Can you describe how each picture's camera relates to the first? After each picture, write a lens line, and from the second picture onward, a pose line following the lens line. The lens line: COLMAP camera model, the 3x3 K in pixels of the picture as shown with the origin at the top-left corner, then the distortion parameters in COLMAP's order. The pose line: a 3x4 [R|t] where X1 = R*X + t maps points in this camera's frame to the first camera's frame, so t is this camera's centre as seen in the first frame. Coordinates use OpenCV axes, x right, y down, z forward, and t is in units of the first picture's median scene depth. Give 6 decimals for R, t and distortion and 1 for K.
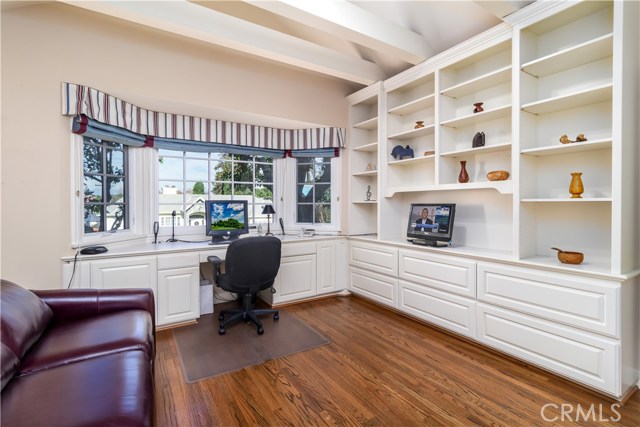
lens RADIAL K [[293.1, 0, 319.0], [0, 293.1, 211.4], [0, 0, 1]] dist [-0.000764, -0.000085]
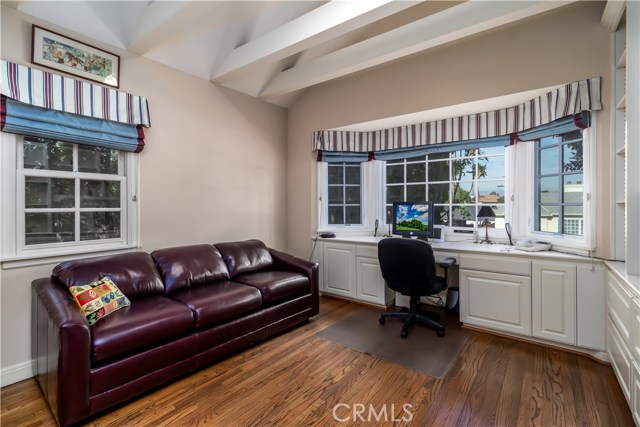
lens RADIAL K [[304.2, 0, 318.4], [0, 304.2, 209.4], [0, 0, 1]] dist [-0.000797, 0.000193]
pose [[0.352686, 0.012135, -0.935663, 0.580890], [-0.020811, 0.999770, 0.005122, -0.009262], [0.935510, 0.017666, 0.352857, 0.326630]]
